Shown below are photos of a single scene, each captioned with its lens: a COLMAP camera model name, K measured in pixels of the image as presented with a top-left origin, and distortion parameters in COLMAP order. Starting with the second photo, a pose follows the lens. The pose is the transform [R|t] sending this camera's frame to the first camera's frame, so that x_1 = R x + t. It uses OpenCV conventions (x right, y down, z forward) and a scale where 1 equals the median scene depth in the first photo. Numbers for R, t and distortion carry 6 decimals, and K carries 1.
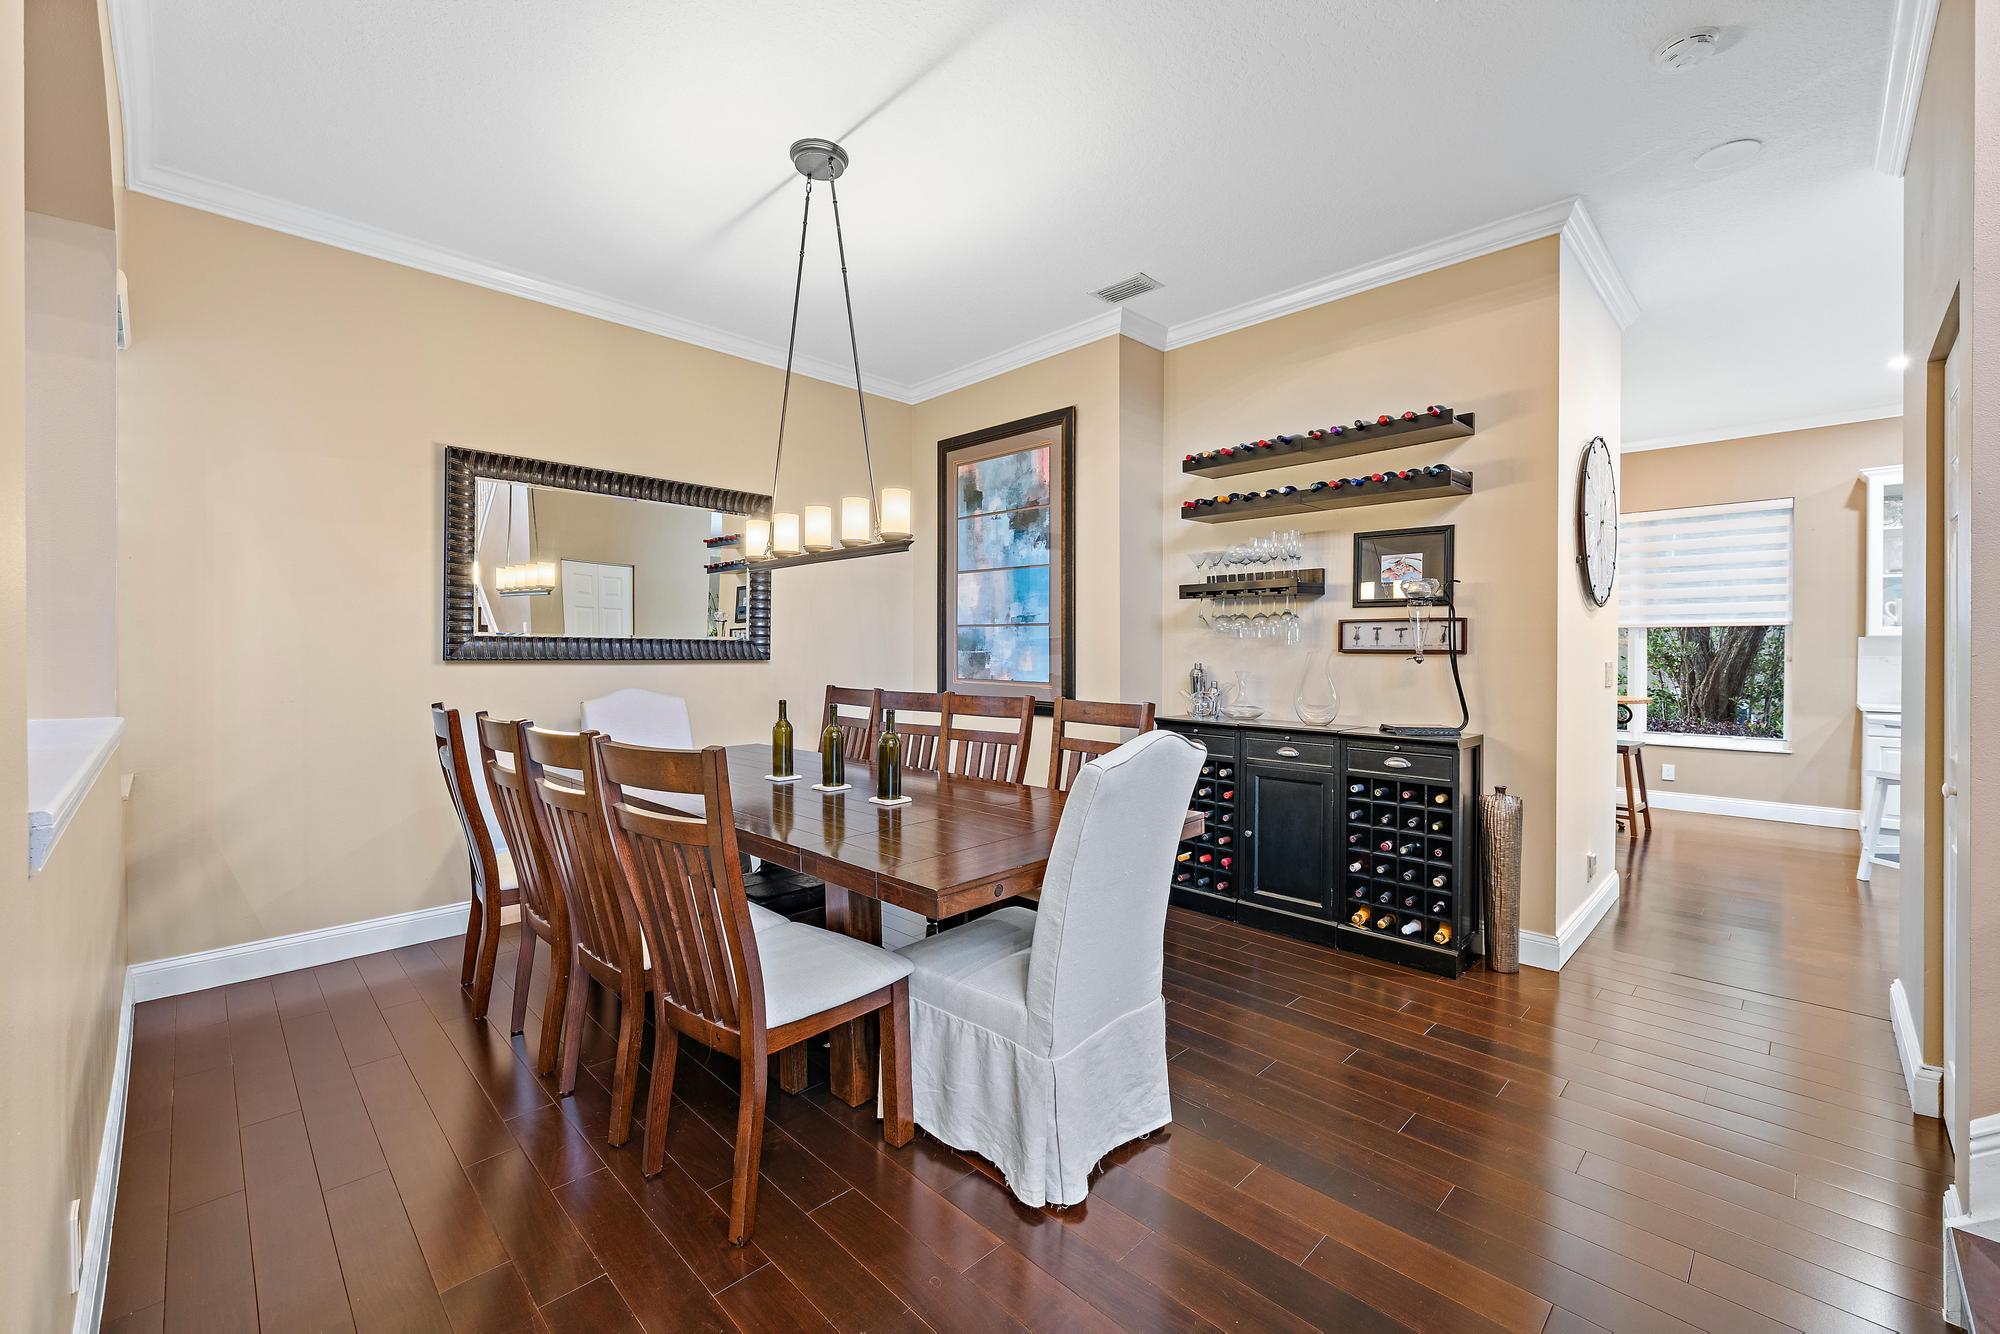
lens RADIAL K [[797.3, 0, 994.2], [0, 797.3, 658.2], [0, 0, 1]] dist [-0.002236, -0.000541]
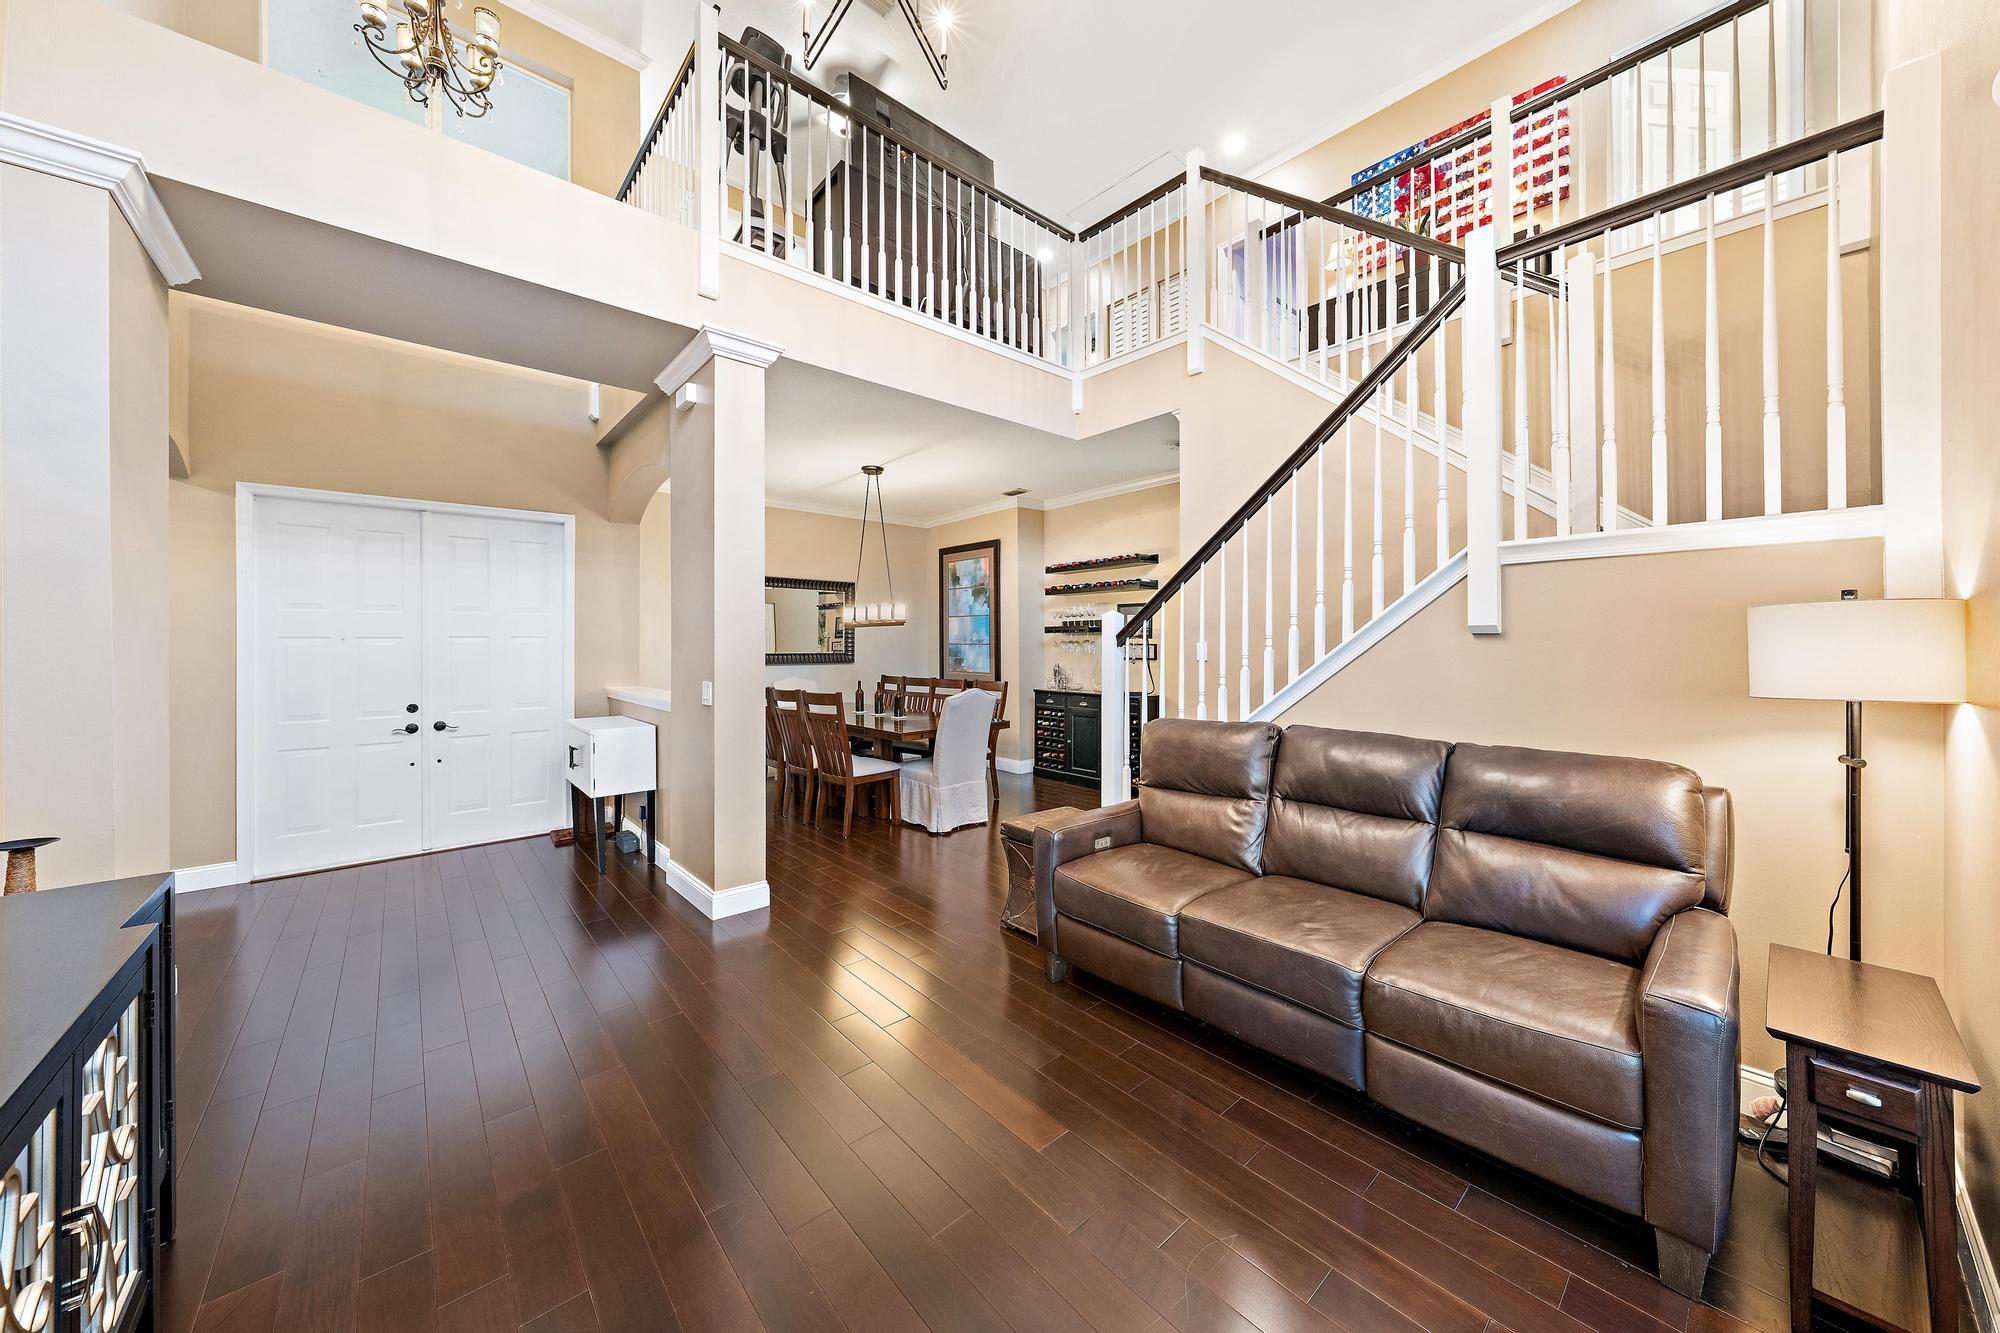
lens RADIAL K [[689.6, 0, 1004.1], [0, 689.6, 649.6], [0, 0, 1]] dist [-0.000202, 0.000000]
pose [[0.998033, -0.004663, -0.062512, 0.263419], [0.004632, 0.999989, -0.000637, -0.033613], [0.062514, 0.000346, 0.998044, -0.919966]]
